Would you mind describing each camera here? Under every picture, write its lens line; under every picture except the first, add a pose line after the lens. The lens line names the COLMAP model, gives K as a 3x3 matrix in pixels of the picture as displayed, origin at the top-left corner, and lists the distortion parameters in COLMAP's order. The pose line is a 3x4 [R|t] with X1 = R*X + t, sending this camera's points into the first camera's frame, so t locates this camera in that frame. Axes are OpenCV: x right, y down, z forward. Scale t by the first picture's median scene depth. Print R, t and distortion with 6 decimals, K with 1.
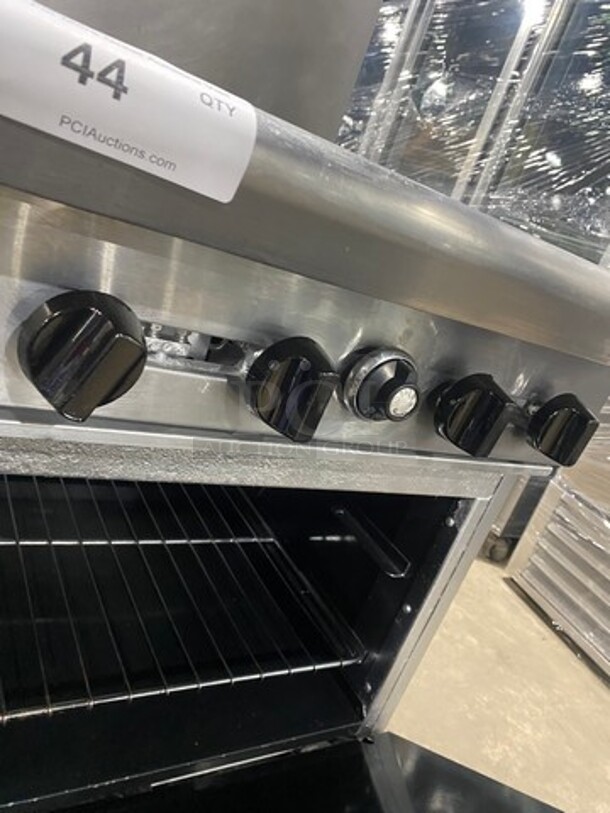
lens RADIAL K [[613.1, 0, 305.0], [0, 613.1, 406.5], [0, 0, 1]] dist [0.004684, 0.003595]
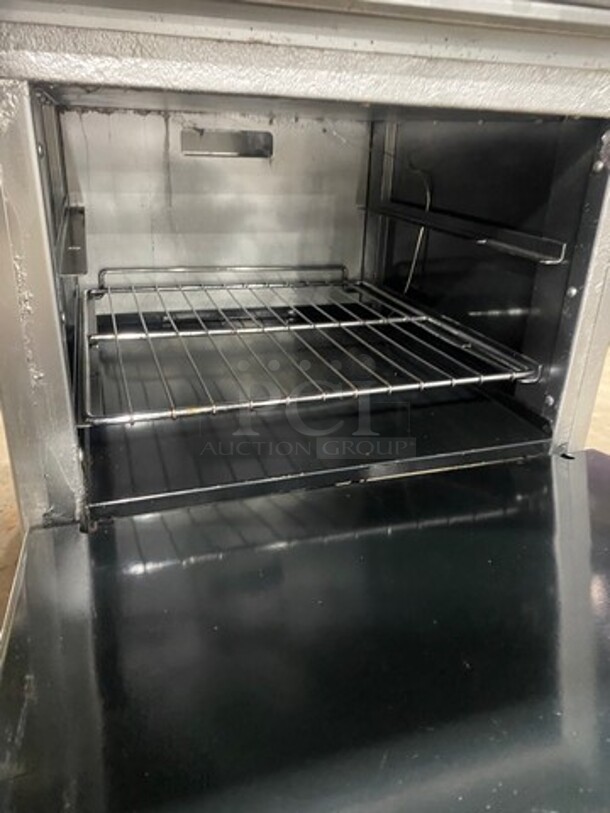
lens RADIAL K [[613.1, 0, 305.0], [0, 613.1, 406.5], [0, 0, 1]] dist [0.004684, 0.003595]
pose [[0.931445, -0.212386, -0.295471, 0.034419], [0.226875, 0.973805, 0.015225, 0.398148], [0.284497, -0.081216, 0.955230, 0.027155]]
